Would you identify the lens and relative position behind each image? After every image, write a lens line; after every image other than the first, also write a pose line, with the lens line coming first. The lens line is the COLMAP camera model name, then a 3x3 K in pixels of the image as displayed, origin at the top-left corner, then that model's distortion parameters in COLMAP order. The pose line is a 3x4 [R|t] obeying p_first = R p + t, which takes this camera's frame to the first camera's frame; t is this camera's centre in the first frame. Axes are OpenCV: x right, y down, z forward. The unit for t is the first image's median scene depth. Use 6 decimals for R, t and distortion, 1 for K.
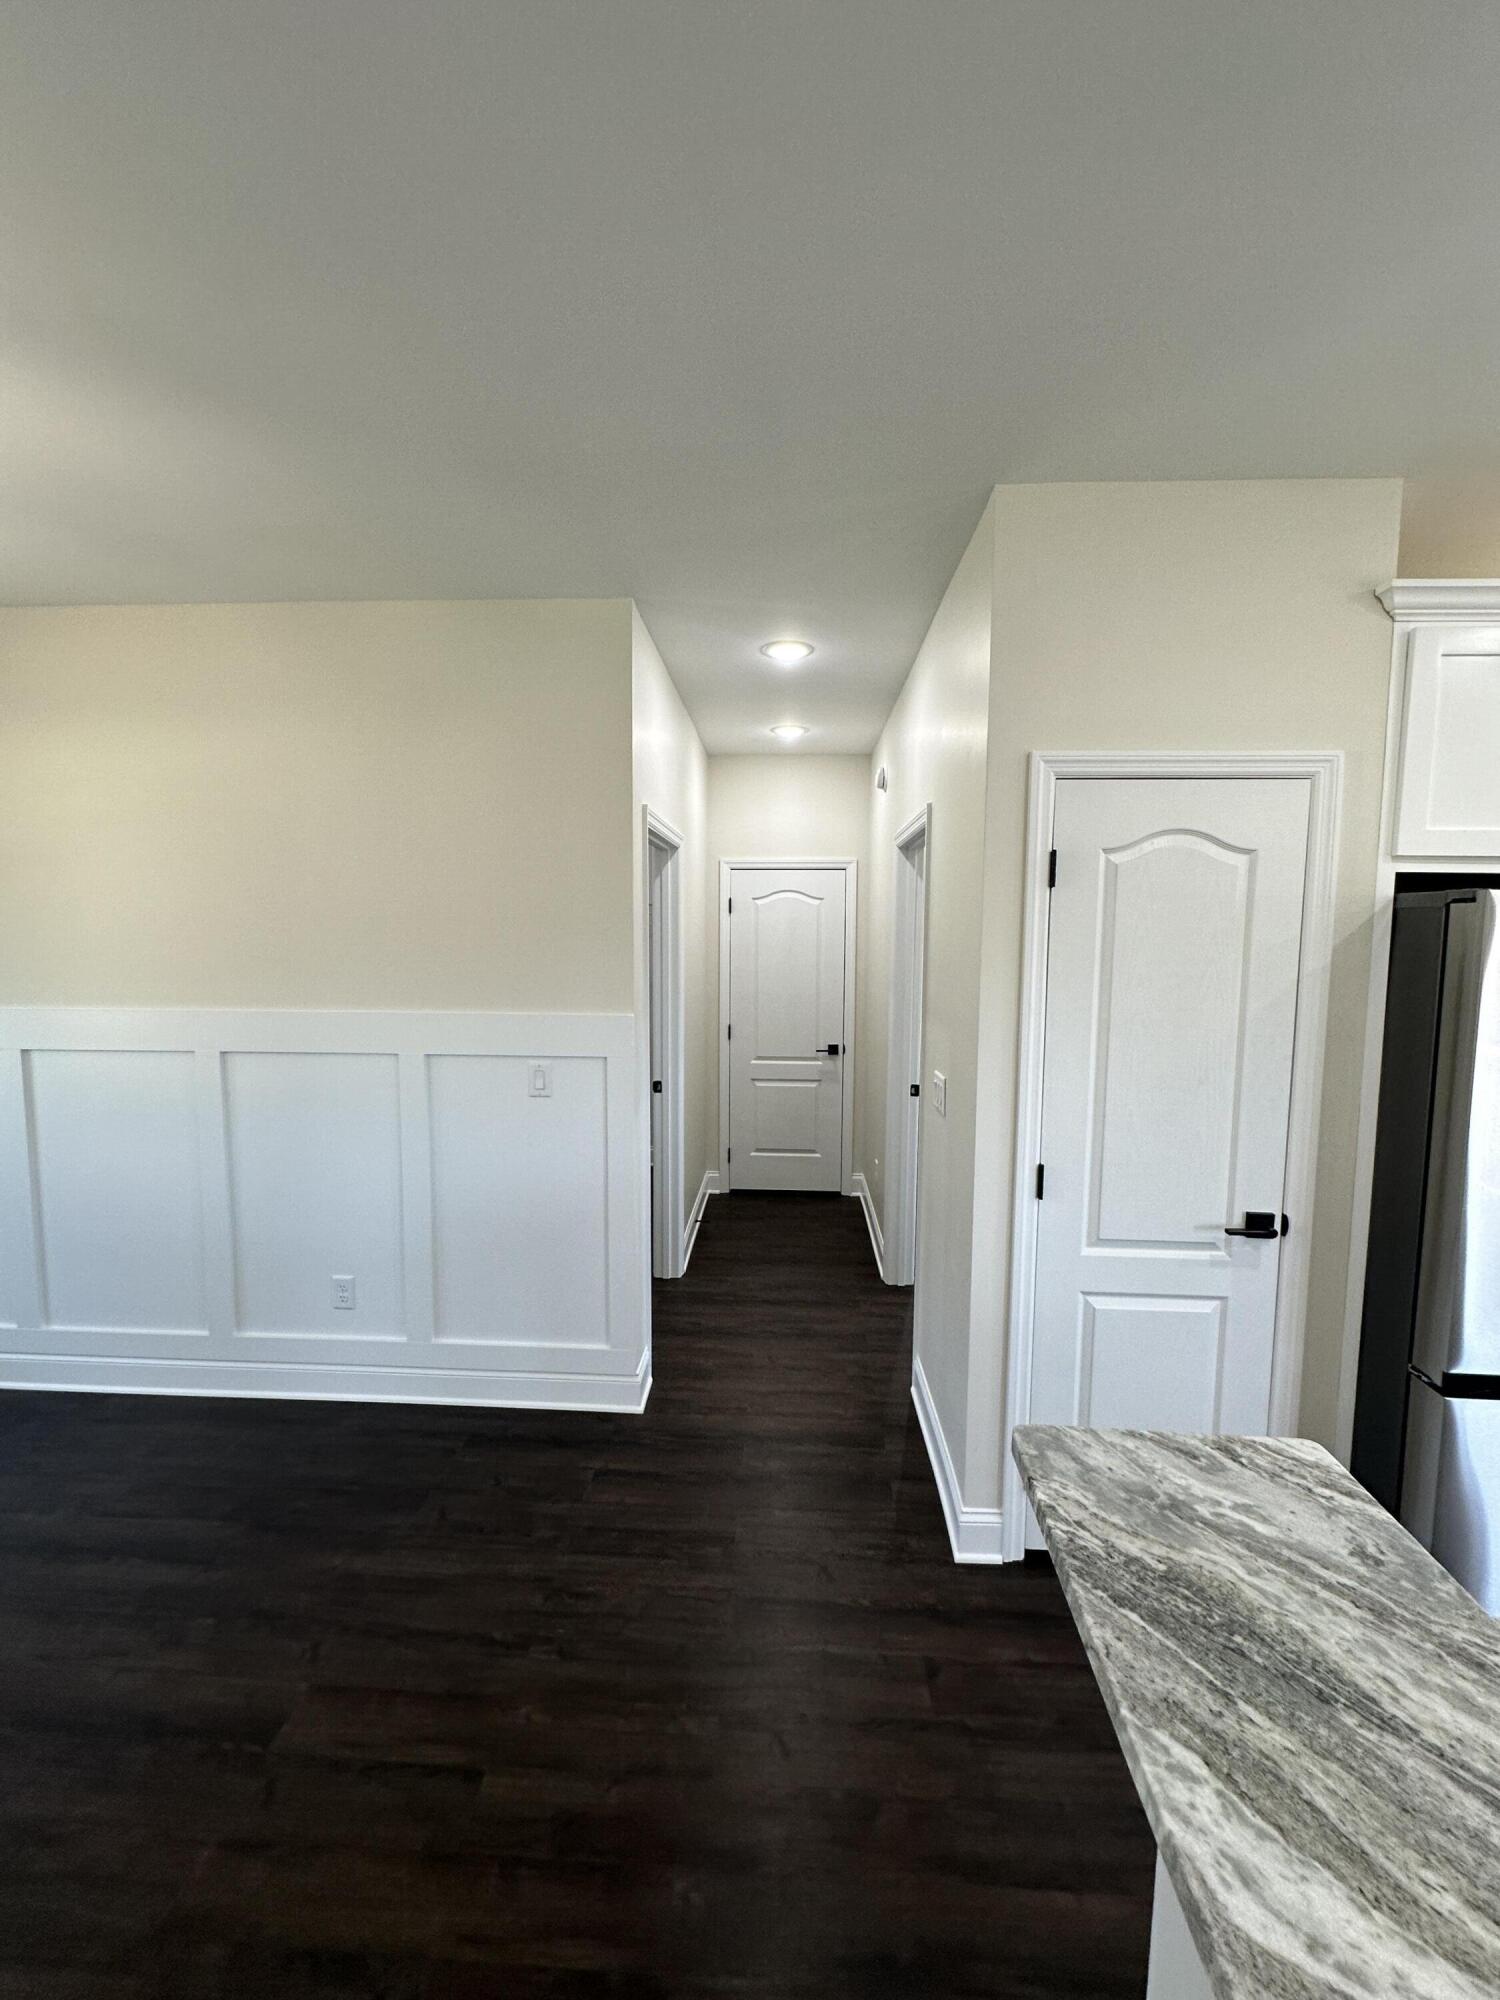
lens RADIAL K [[800.2, 0, 749.3], [0, 800.2, 998.2], [0, 0, 1]] dist [-0.002962, 0.000816]
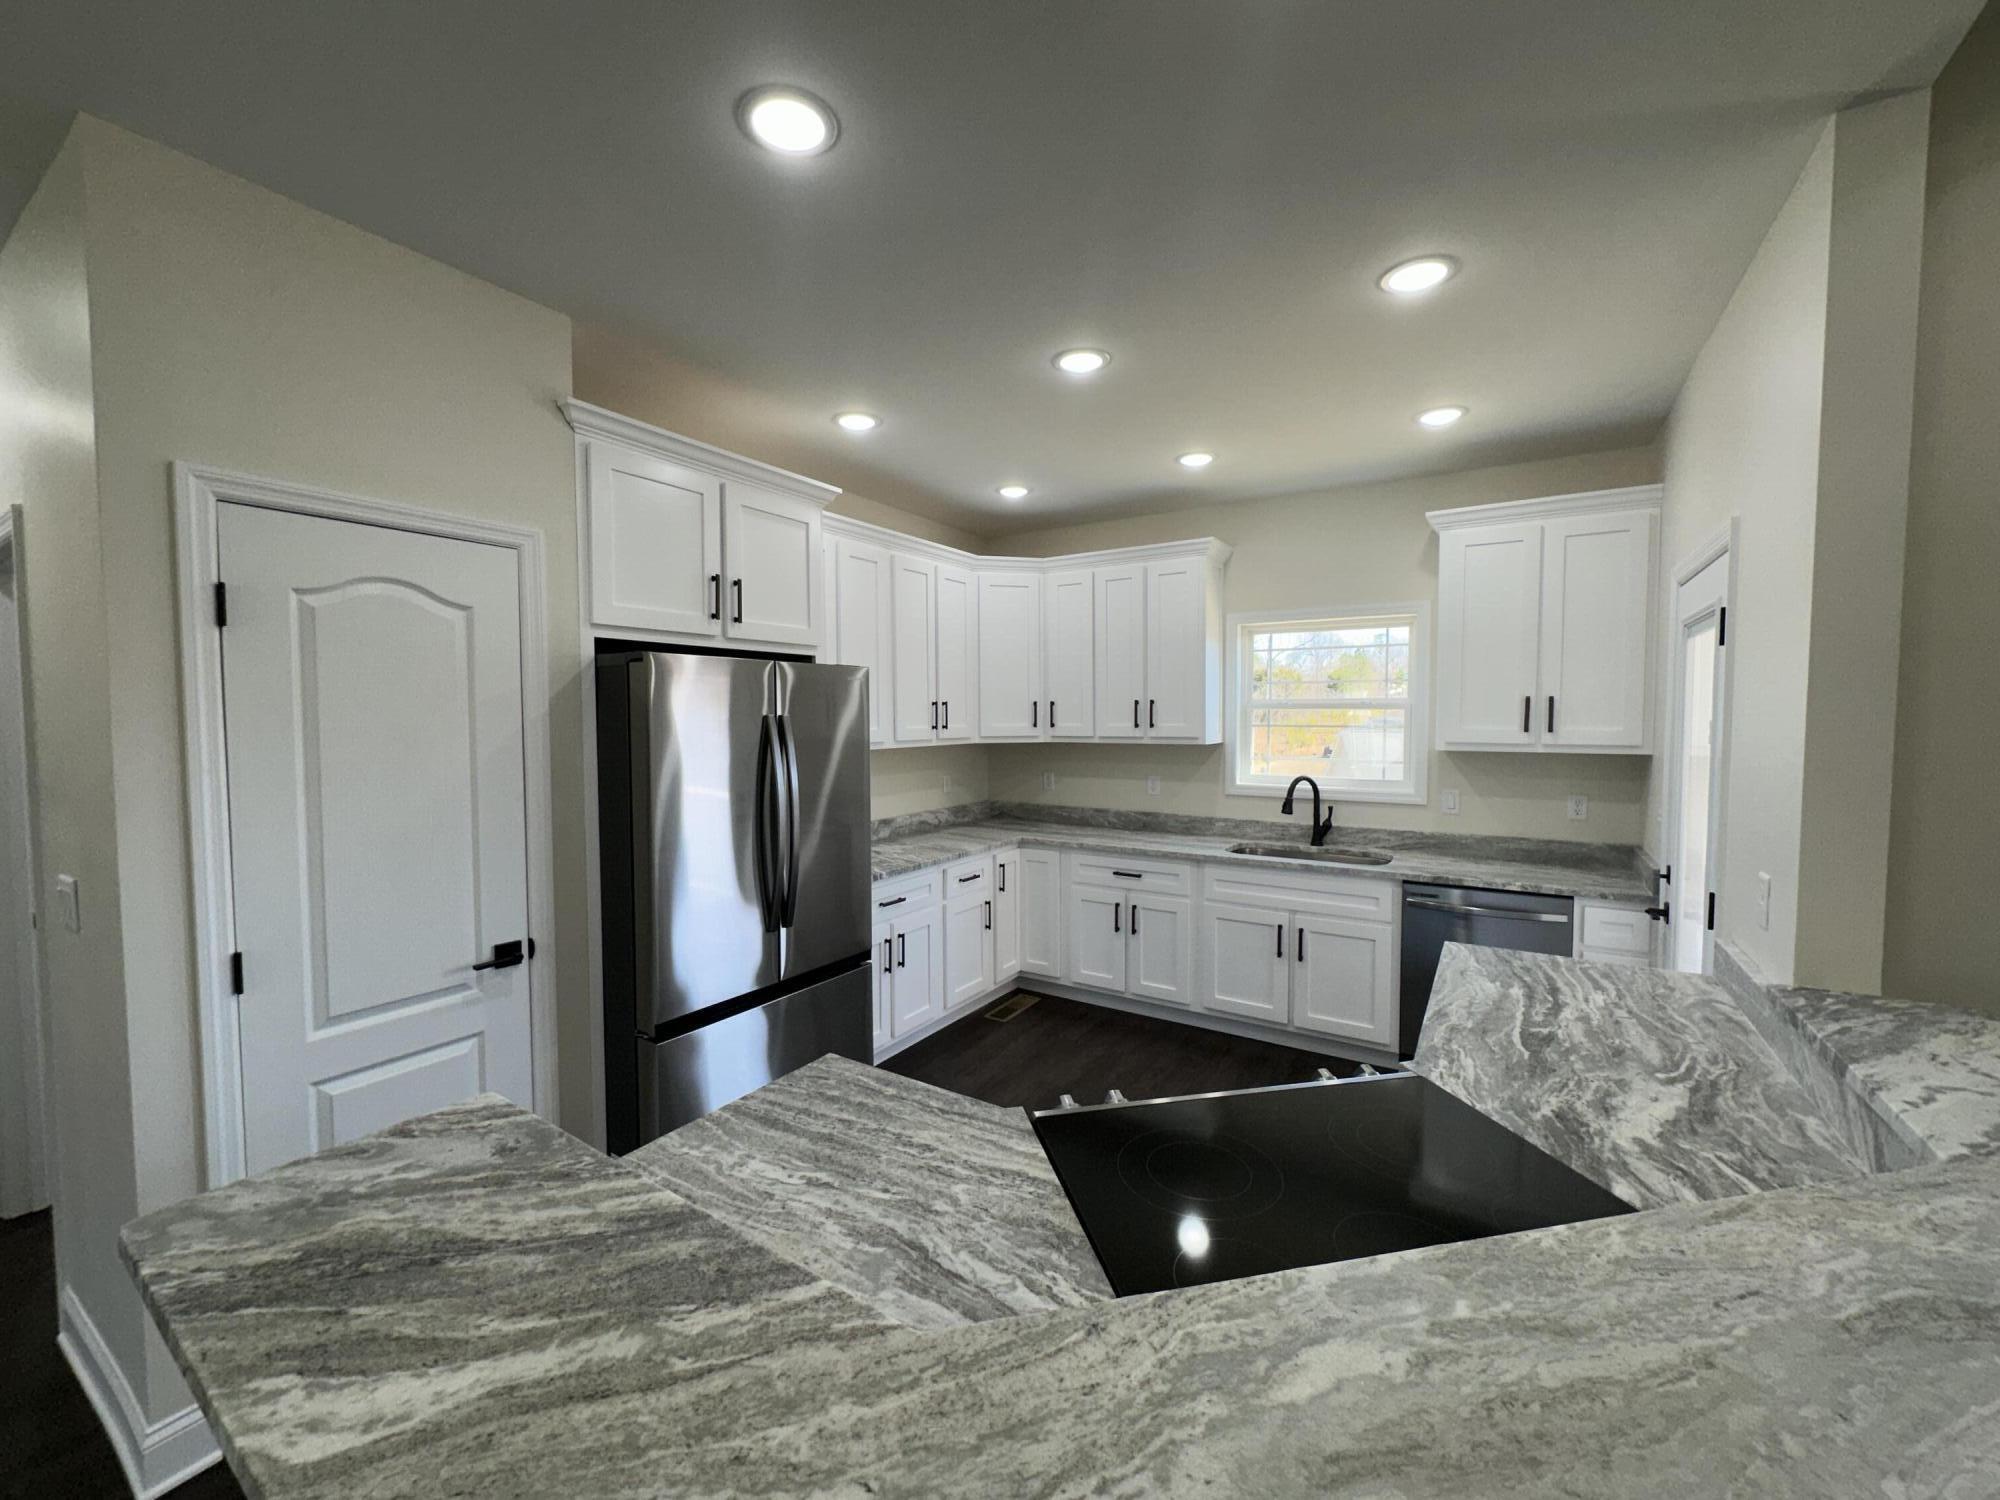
lens RADIAL K [[800.2, 0, 1001.4], [0, 800.2, 749.3], [0, 0, 1]] dist [-0.002962, 0.000816]
pose [[0.492723, -0.047977, 0.868863, 0.040859], [0.079236, 0.996805, 0.010108, 0.050220], [-0.866571, 0.063864, 0.494950, -0.136308]]
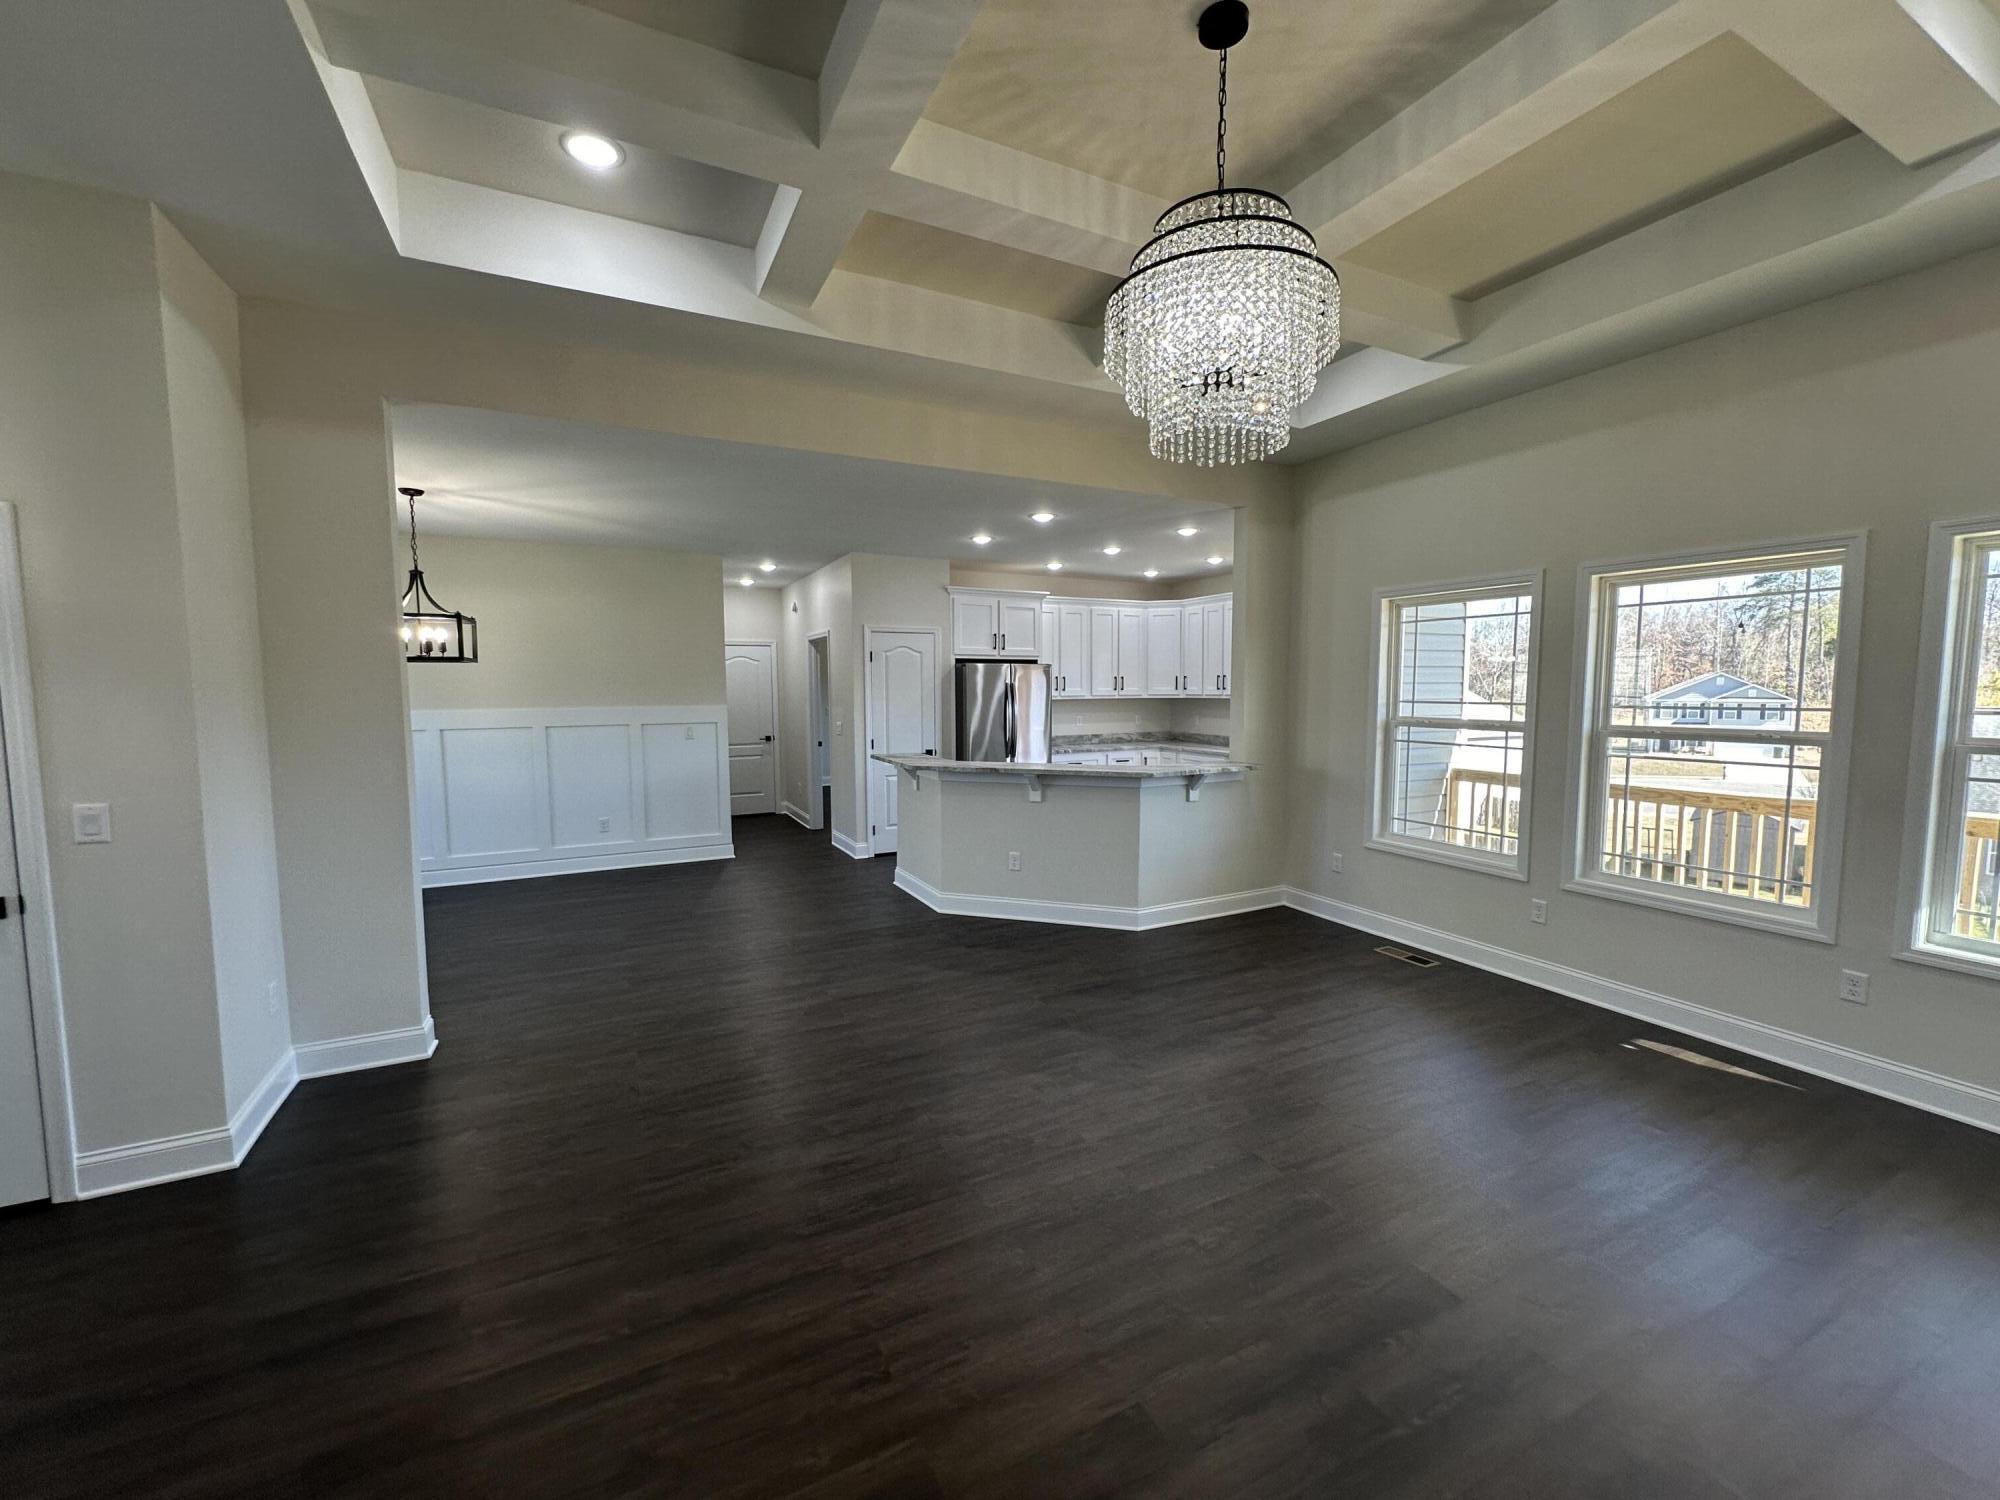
lens RADIAL K [[800.2, 0, 1001.4], [0, 800.2, 749.3], [0, 0, 1]] dist [-0.002962, 0.000816]
pose [[0.866657, -0.050377, 0.496354, -0.931874], [0.052110, 0.998588, 0.010363, 0.251925], [-0.496175, 0.016883, 0.868058, -2.438015]]
